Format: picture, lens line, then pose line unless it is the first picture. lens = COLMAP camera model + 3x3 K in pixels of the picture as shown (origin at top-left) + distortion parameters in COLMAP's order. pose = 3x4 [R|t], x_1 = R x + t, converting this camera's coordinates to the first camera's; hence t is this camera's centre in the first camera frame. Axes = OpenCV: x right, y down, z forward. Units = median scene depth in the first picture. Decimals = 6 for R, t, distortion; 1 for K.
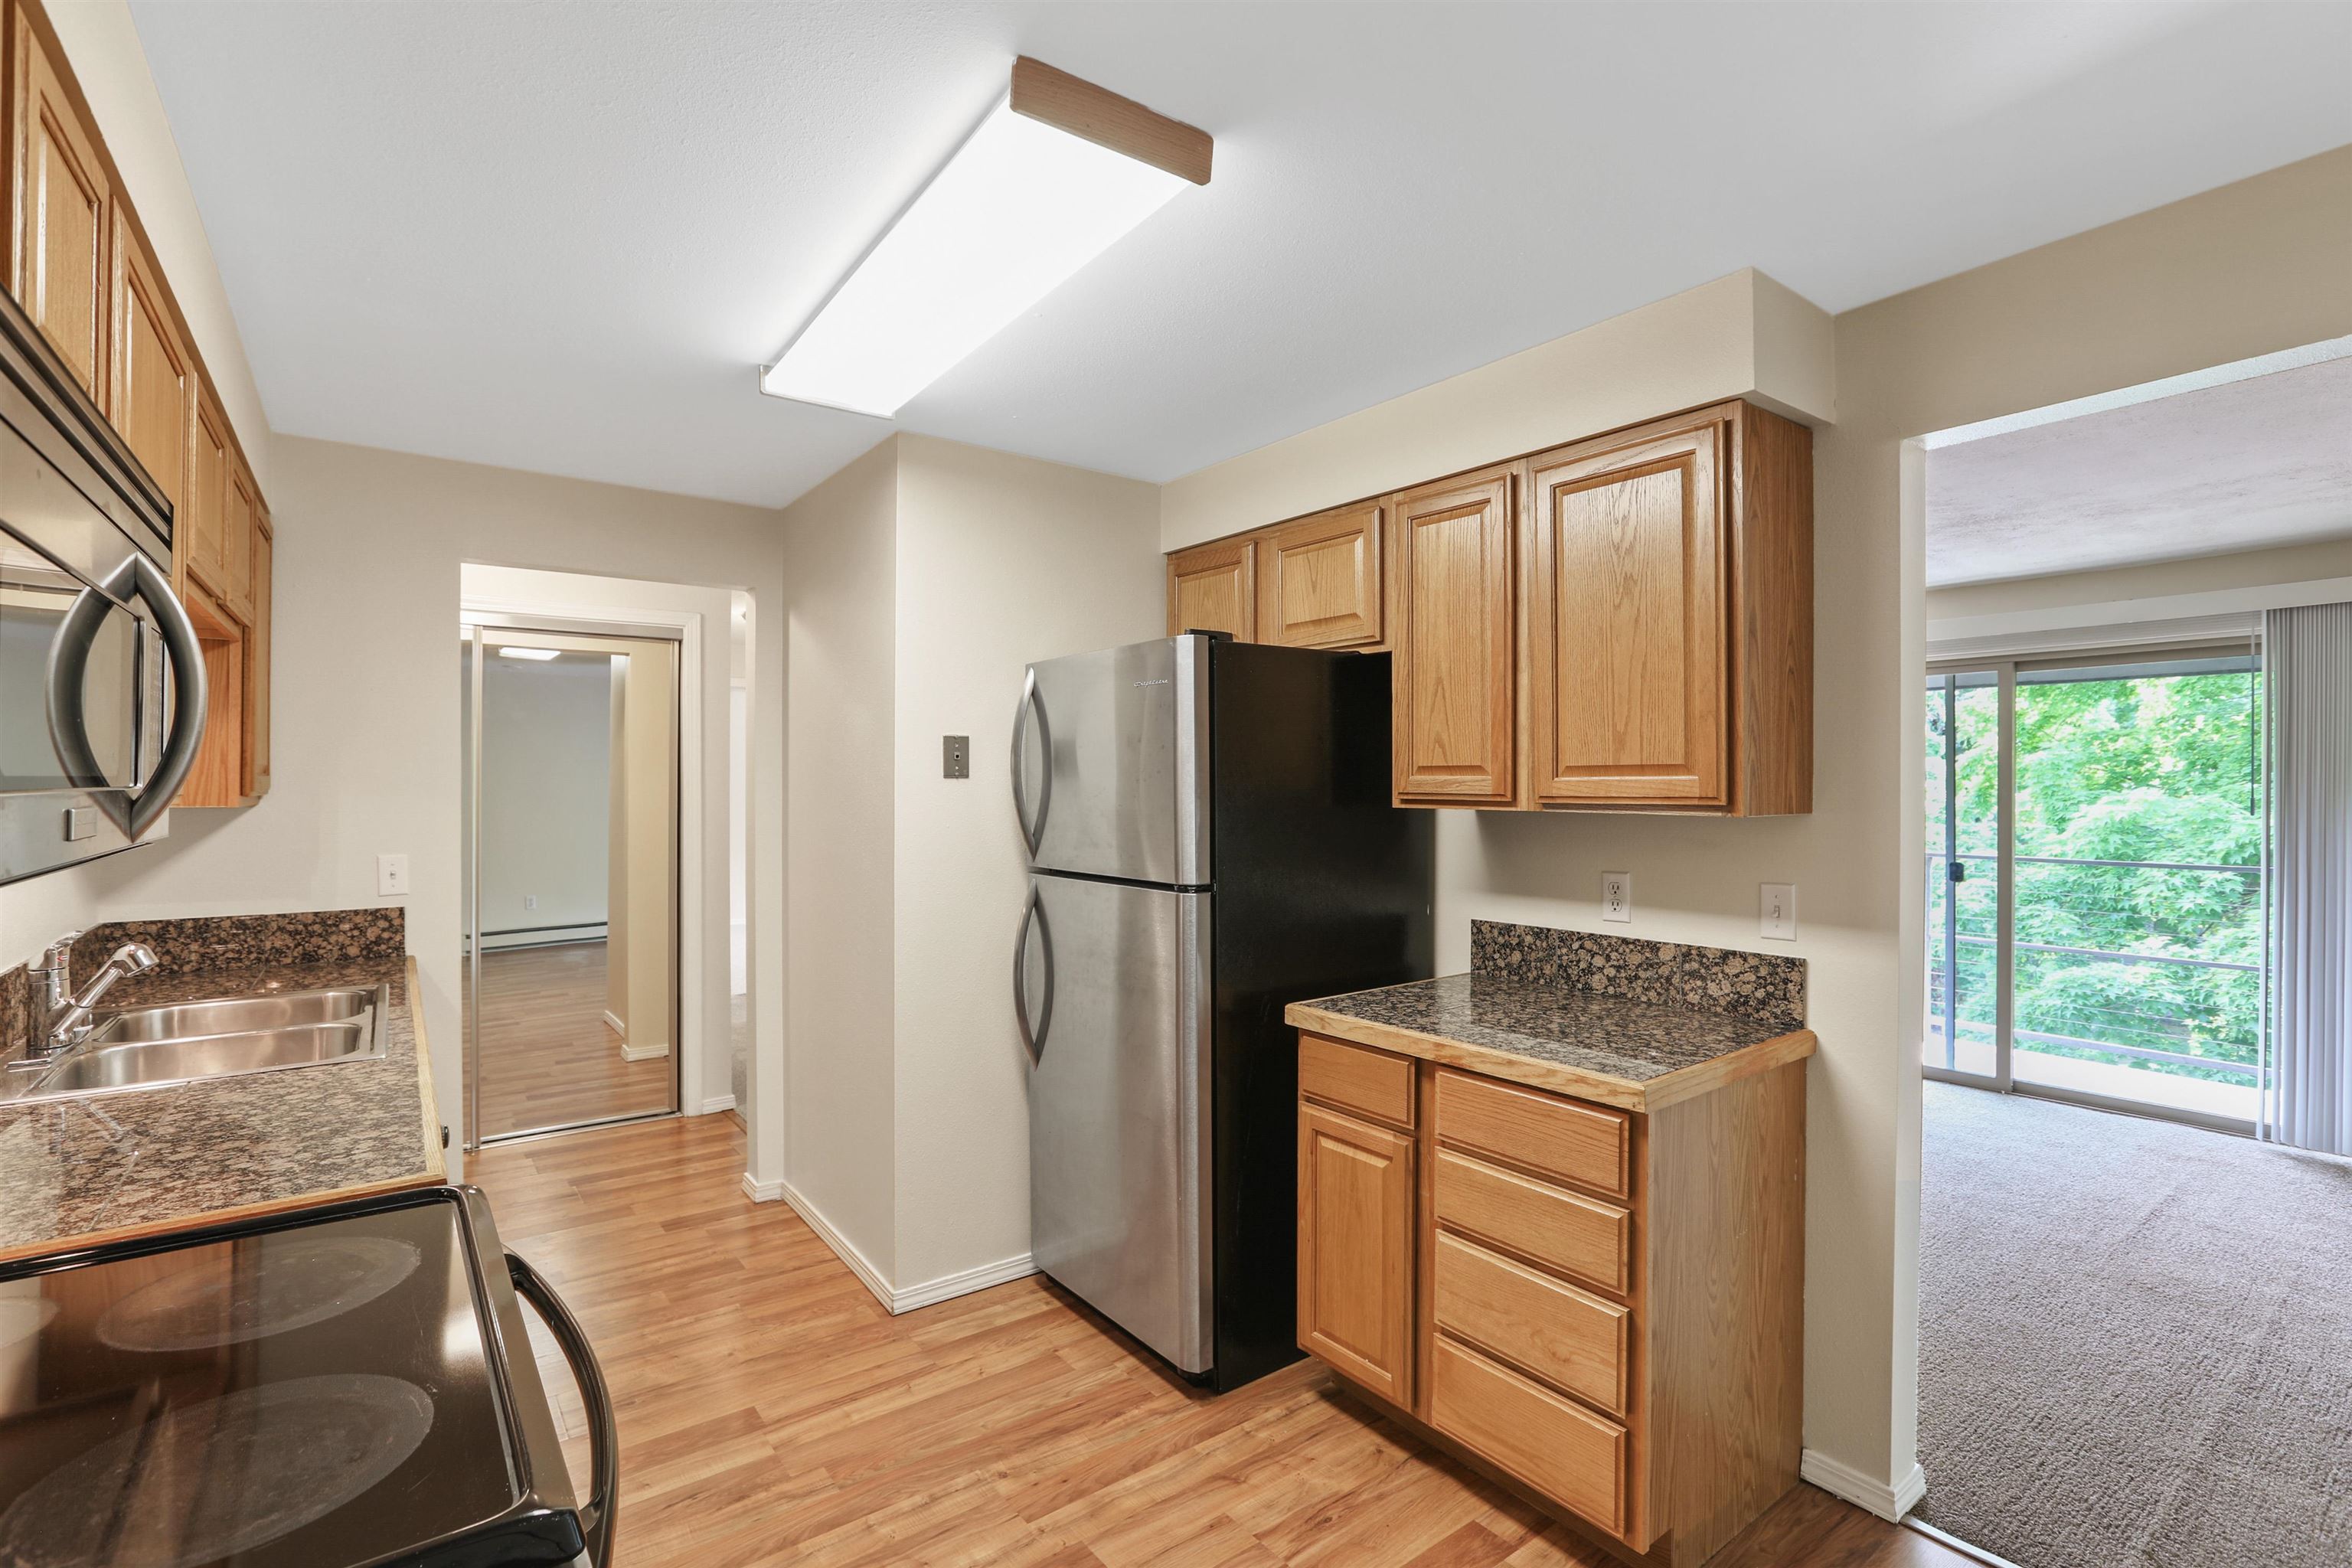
lens RADIAL K [[1087.5, 0, 1156.8], [0, 1087.5, 792.0], [0, 0, 1]] dist [-0.029510, 0.013789]
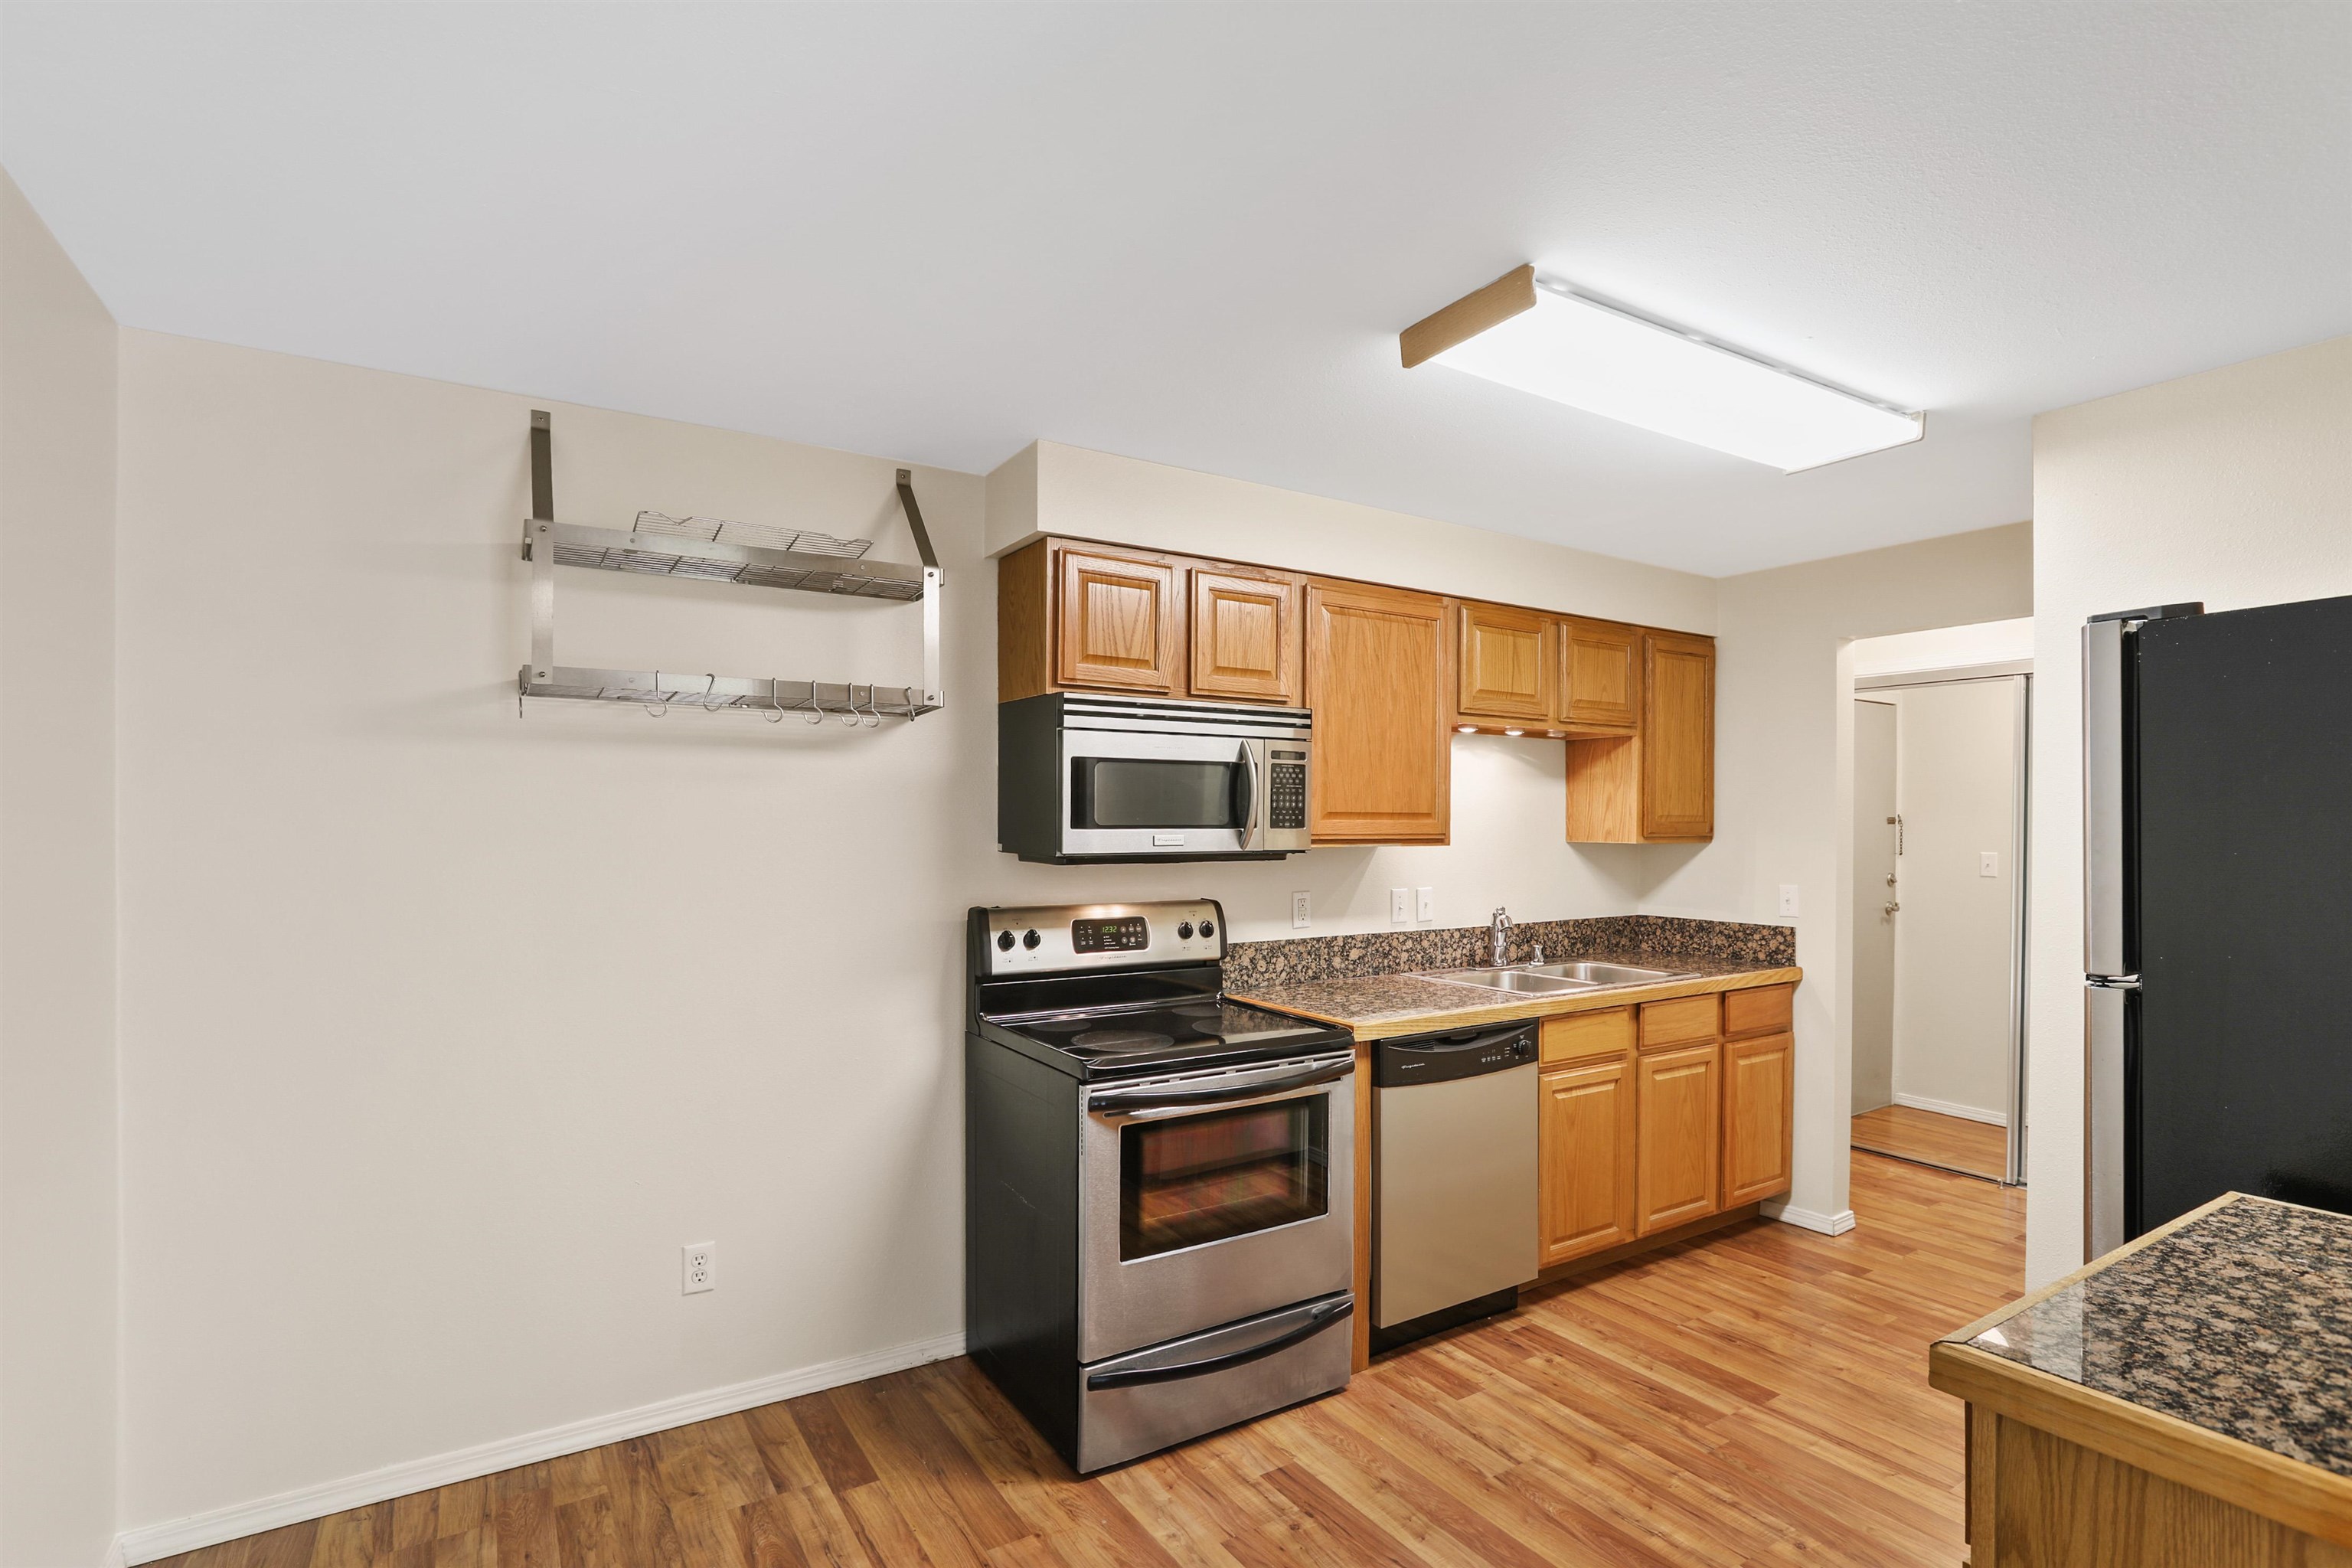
lens RADIAL K [[1087.5, 0, 1143.8], [0, 1087.5, 840.6], [0, 0, 1]] dist [-0.029510, 0.013789]
pose [[-0.088813, 0.014054, -0.995949, 0.706272], [-0.010718, 0.999829, 0.015064, -0.005447], [0.995991, 0.012012, -0.088647, 0.405116]]
